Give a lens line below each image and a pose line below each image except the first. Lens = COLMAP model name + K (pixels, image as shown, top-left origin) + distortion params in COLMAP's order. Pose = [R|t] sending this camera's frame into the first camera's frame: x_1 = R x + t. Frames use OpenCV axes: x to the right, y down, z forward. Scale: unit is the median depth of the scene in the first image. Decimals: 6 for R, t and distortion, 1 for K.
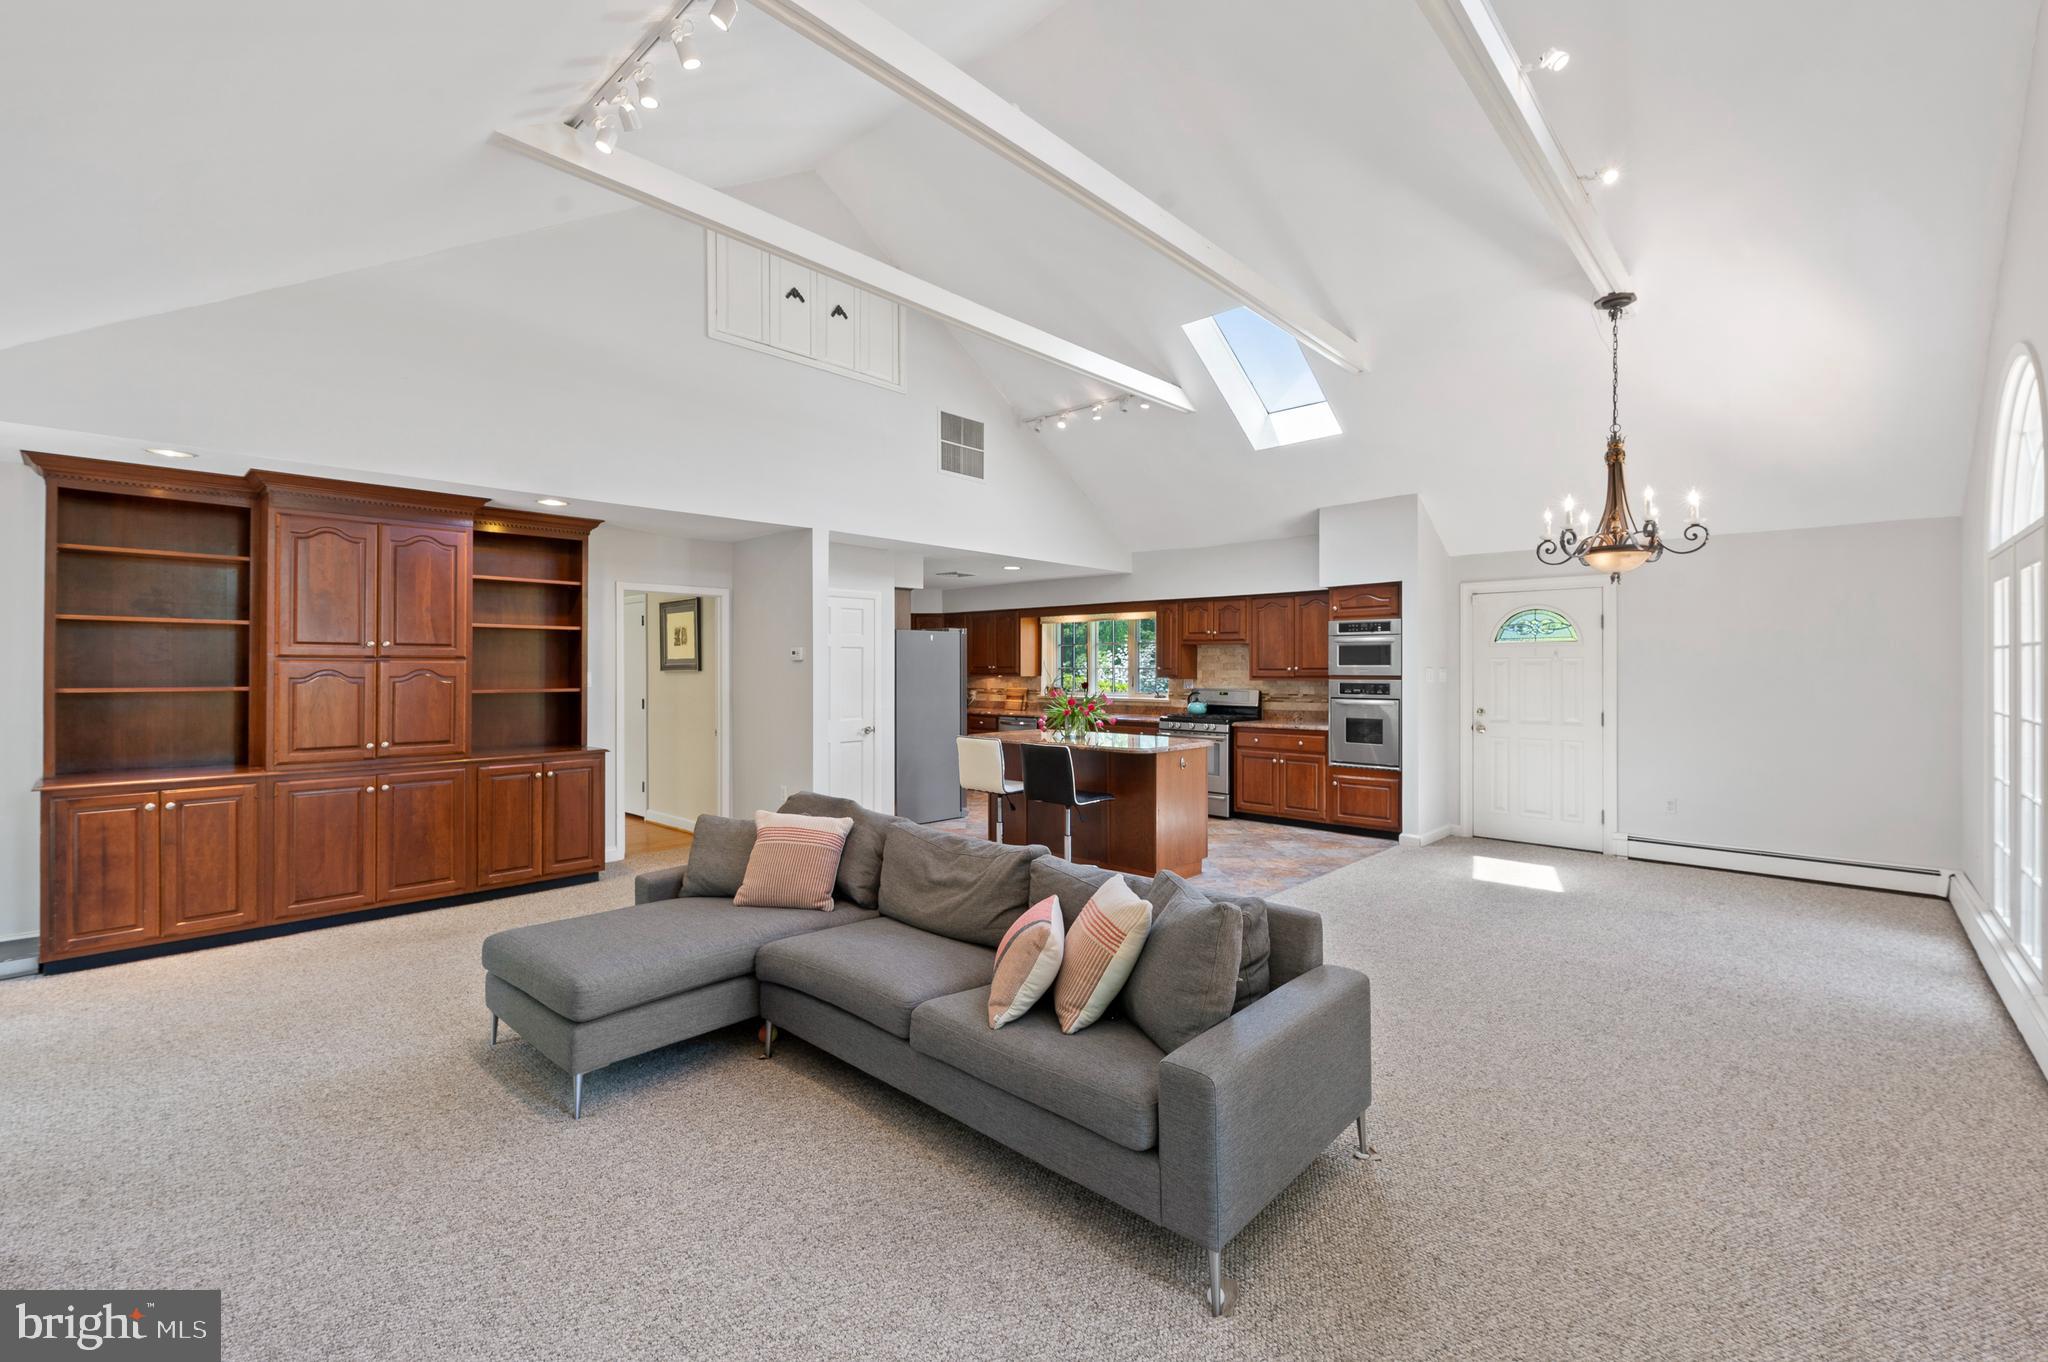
lens RADIAL K [[871.0, 0, 1028.5], [0, 871.0, 666.7], [0, 0, 1]] dist [0.013807, -0.000130]
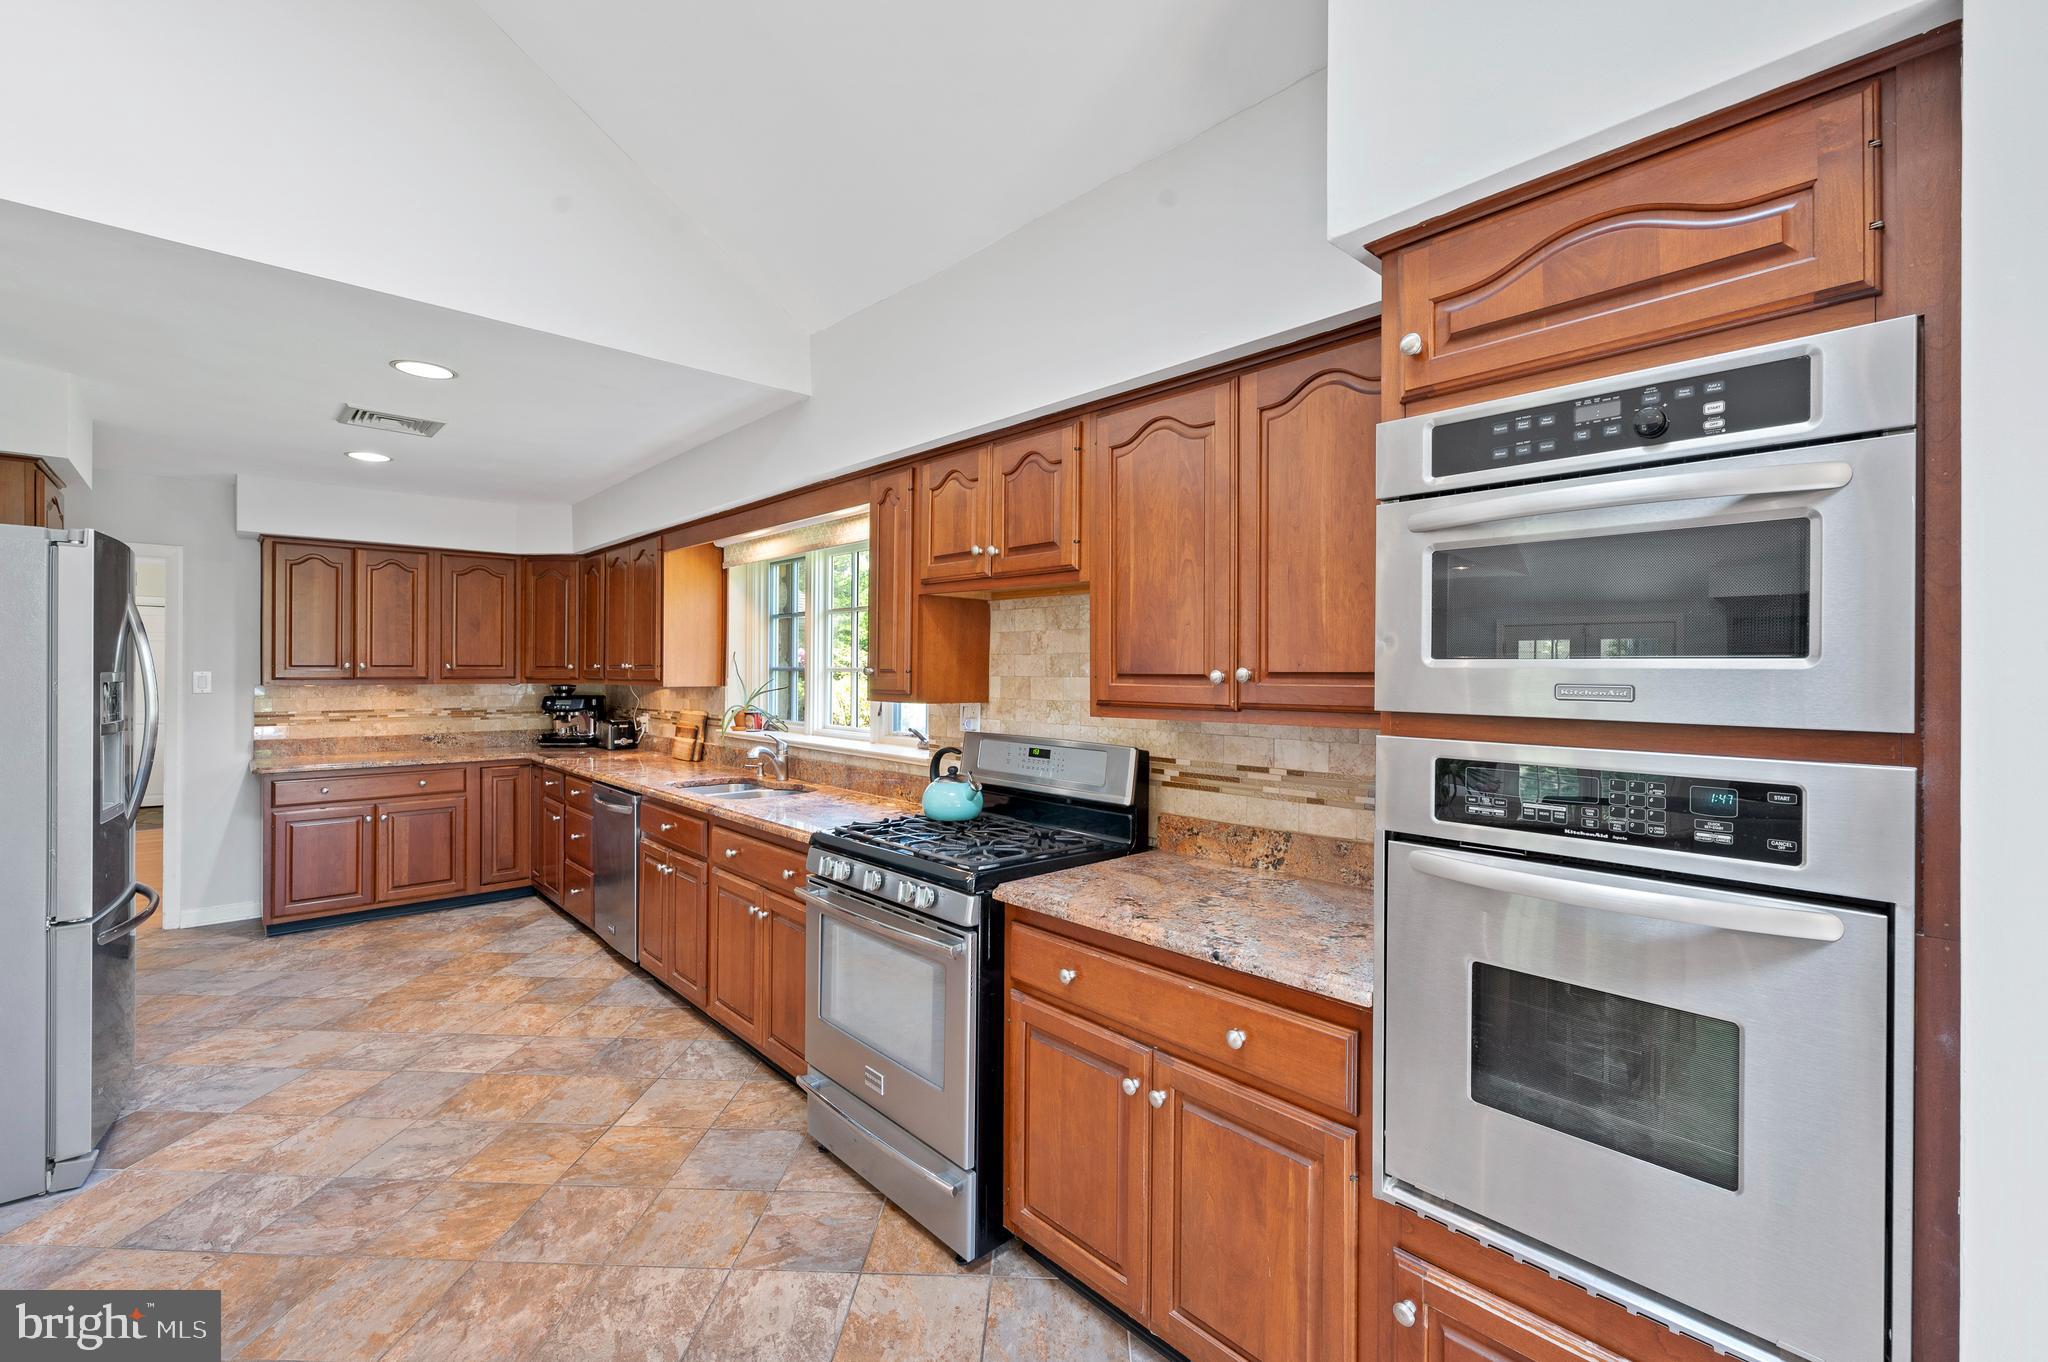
lens RADIAL K [[871.0, 0, 1033.3], [0, 871.0, 669.5], [0, 0, 1]] dist [0.013807, -0.000130]
pose [[0.997662, 0.005175, -0.068148, 0.244369], [-0.004960, 0.999982, 0.003321, 0.000192], [0.068164, -0.002975, 0.997670, 0.695374]]
